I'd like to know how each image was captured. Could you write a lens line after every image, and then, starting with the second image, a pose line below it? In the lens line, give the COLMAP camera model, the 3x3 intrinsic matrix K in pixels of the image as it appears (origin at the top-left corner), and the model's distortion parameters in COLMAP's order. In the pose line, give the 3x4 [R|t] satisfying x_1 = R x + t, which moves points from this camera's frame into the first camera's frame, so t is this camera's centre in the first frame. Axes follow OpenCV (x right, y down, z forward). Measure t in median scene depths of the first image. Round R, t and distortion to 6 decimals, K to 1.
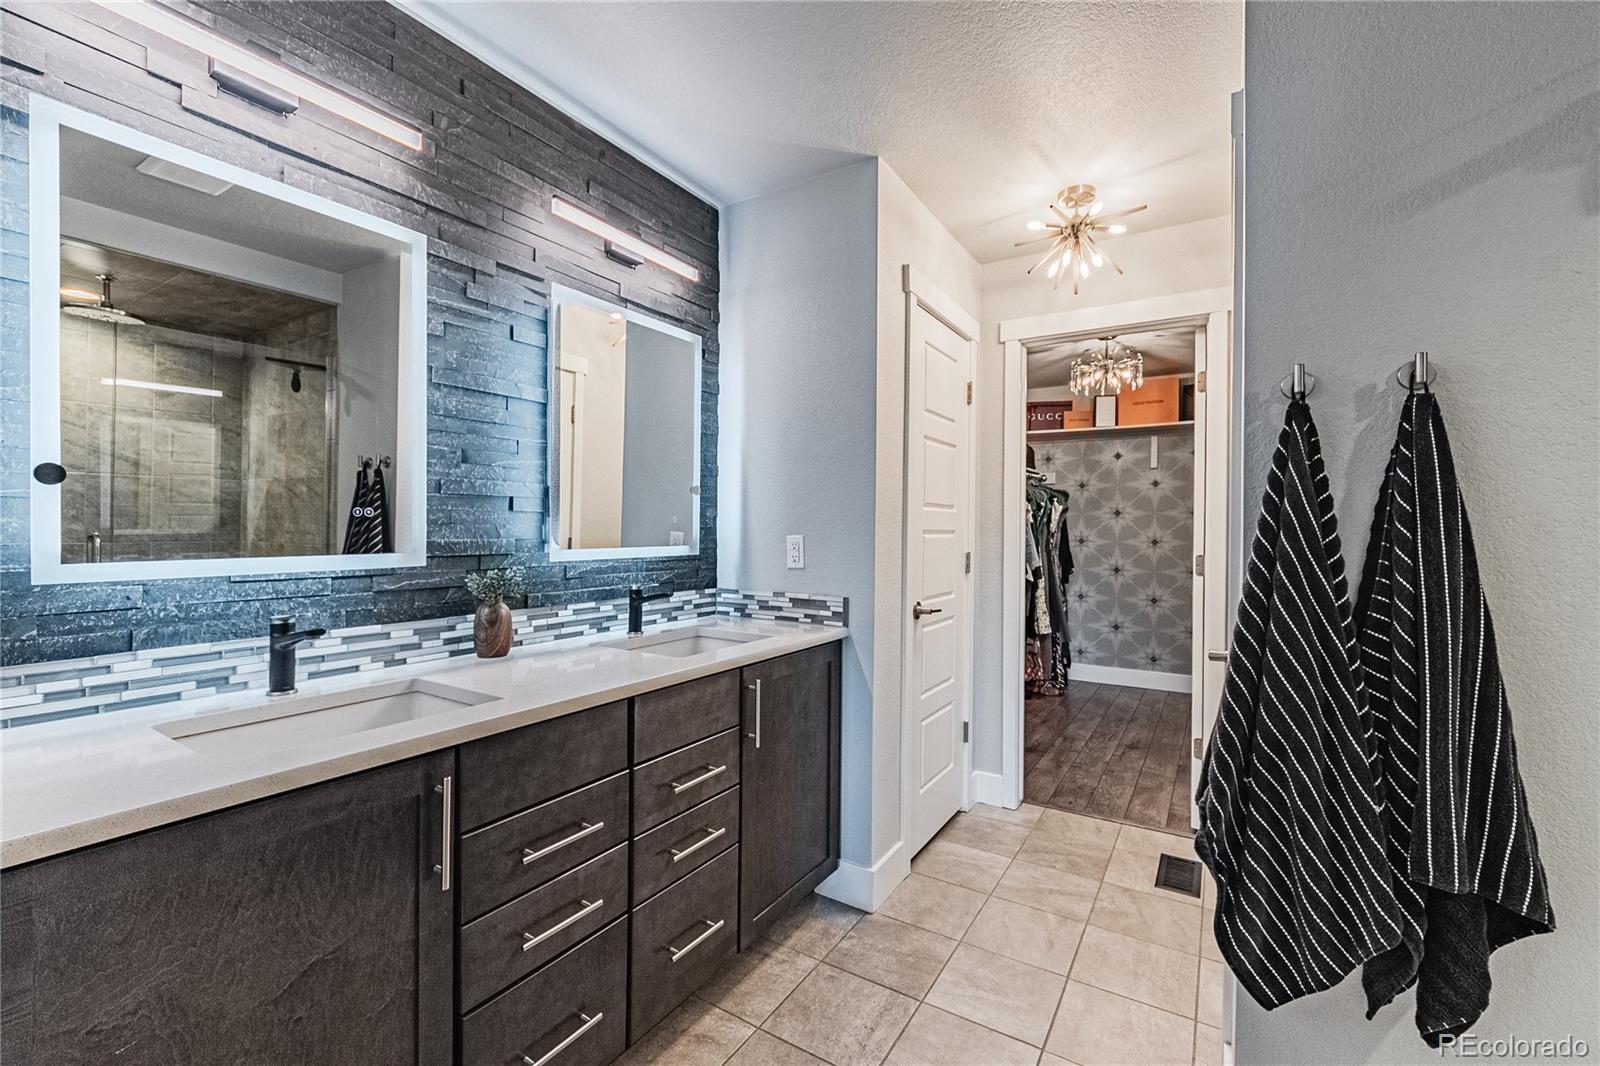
lens RADIAL K [[671.5, 0, 800.0], [0, 671.5, 533.0], [0, 0, 1]] dist [0.013724, -0.008337]
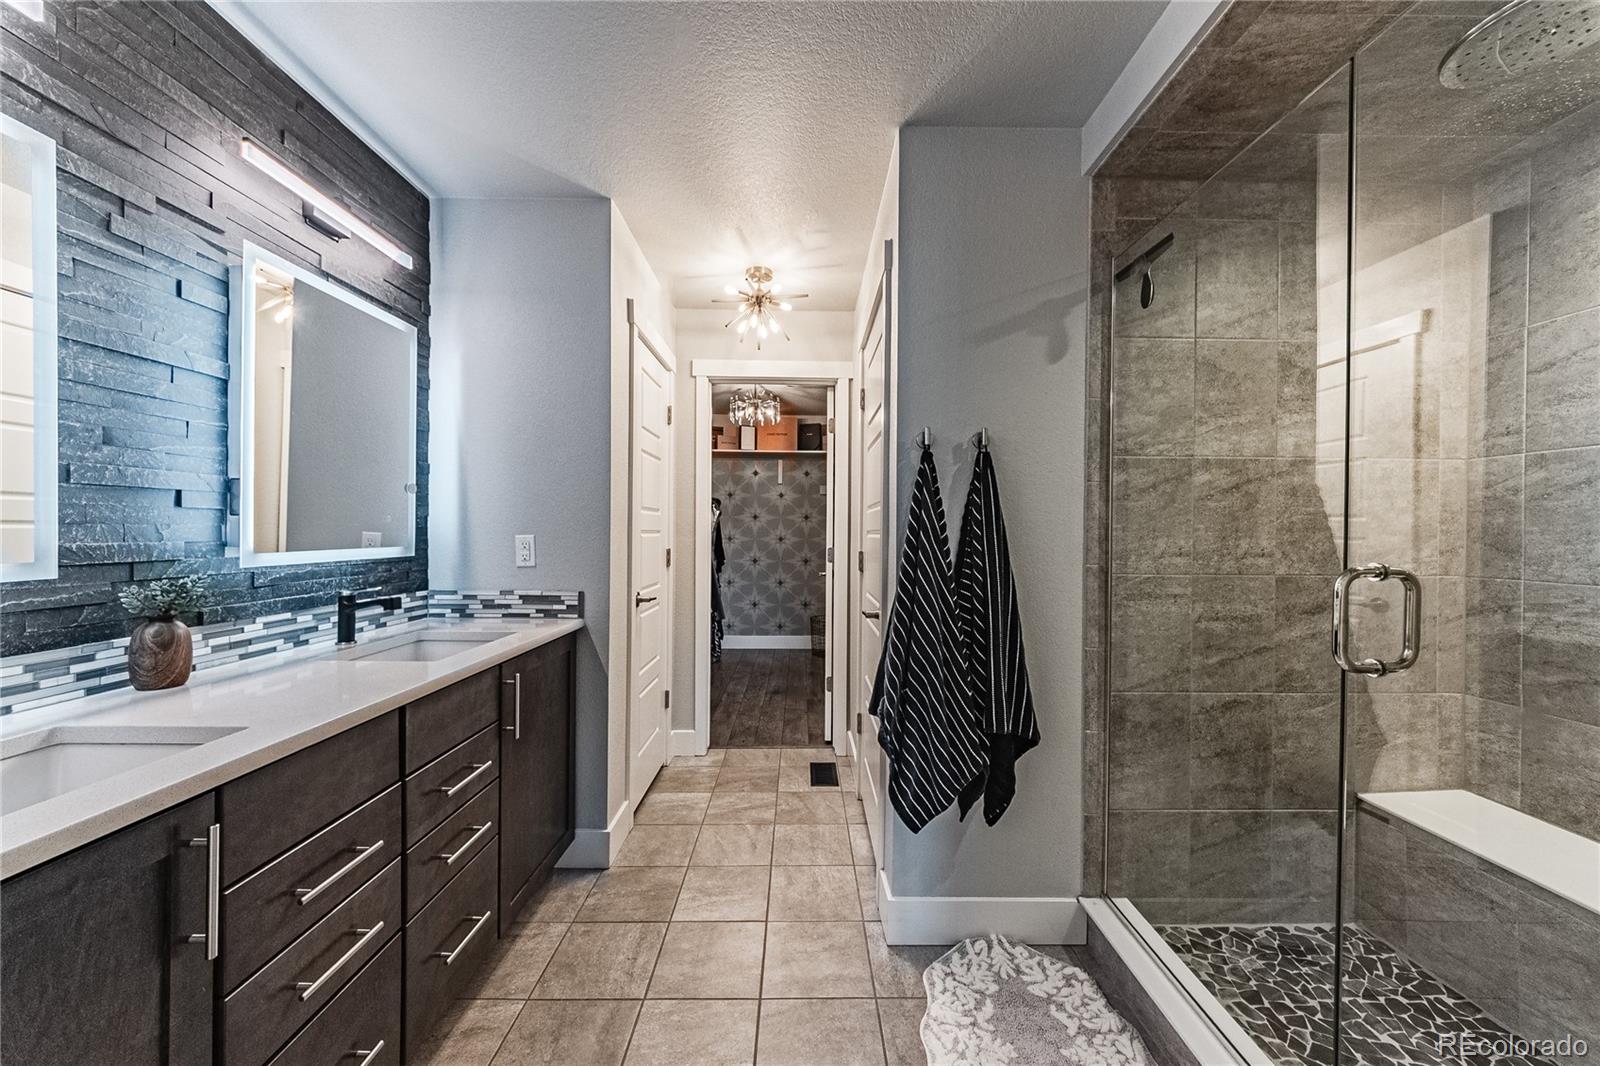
lens RADIAL K [[586.9, 0, 805.0], [0, 586.9, 536.3], [0, 0, 1]] dist [0.000137, -0.000578]
pose [[0.838988, -0.006133, 0.544115, -0.155198], [0.002411, 0.999969, 0.007553, -0.001013], [-0.544144, -0.005025, 0.838977, -0.006405]]
